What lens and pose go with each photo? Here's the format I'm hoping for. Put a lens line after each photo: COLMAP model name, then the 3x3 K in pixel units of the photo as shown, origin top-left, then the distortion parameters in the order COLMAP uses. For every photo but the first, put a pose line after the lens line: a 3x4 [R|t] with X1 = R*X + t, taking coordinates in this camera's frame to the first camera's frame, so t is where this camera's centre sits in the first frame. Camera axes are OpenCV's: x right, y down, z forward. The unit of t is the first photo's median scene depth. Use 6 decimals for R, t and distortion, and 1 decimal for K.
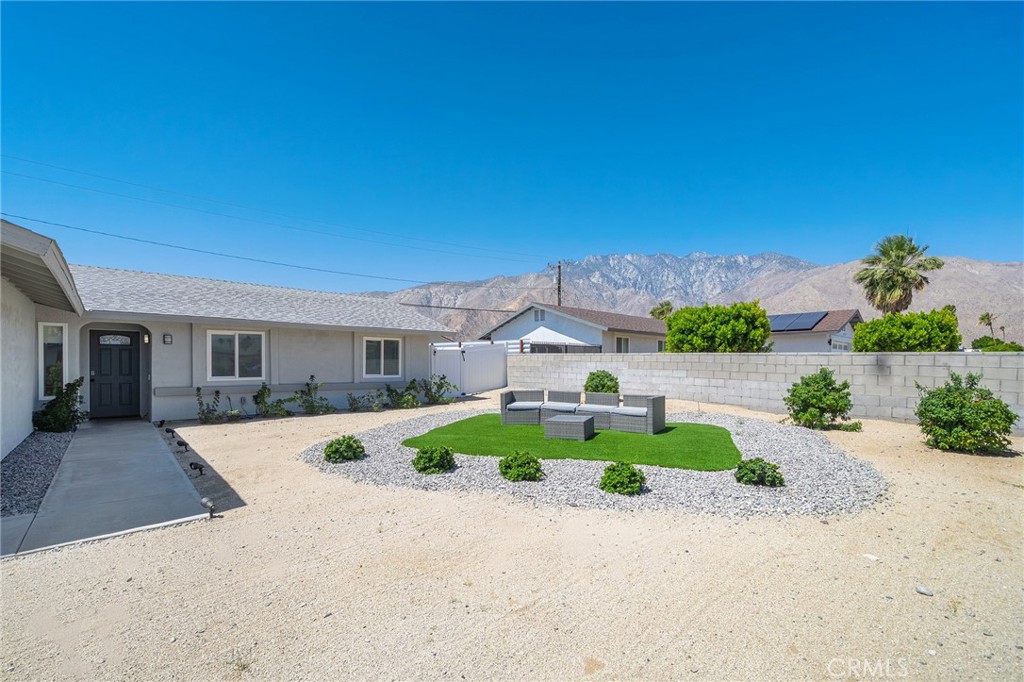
lens RADIAL K [[452.7, 0, 504.9], [0, 452.7, 373.4], [0, 0, 1]] dist [-0.003613, 0.001204]
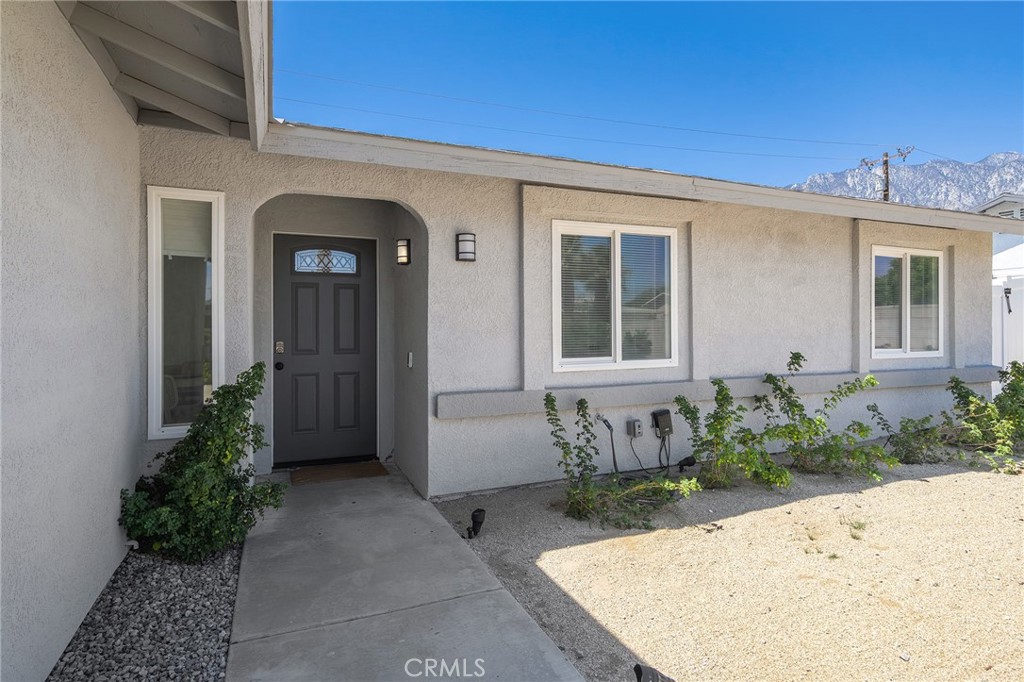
lens RADIAL K [[536.0, 0, 487.4], [0, 536.0, 333.7], [0, 0, 1]] dist [-0.008687, -0.000592]
pose [[0.942959, -0.001180, -0.332908, -0.485435], [-0.000855, 0.999982, -0.005968, -0.007720], [0.332909, 0.005913, 0.942940, 0.513998]]
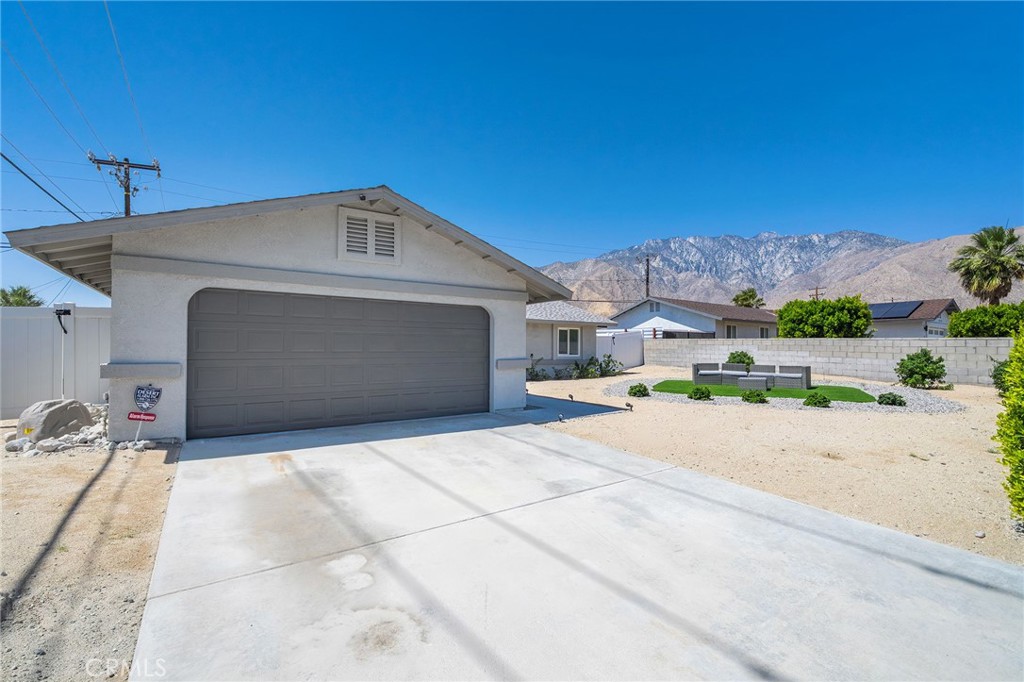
lens RADIAL K [[452.7, 0, 493.4], [0, 452.7, 347.5], [0, 0, 1]] dist [-0.003613, 0.001204]
pose [[0.990600, 0.000945, -0.136786, -0.333861], [-0.004286, 0.999700, -0.024134, 0.017665], [0.136722, 0.024493, 0.990307, -0.448473]]
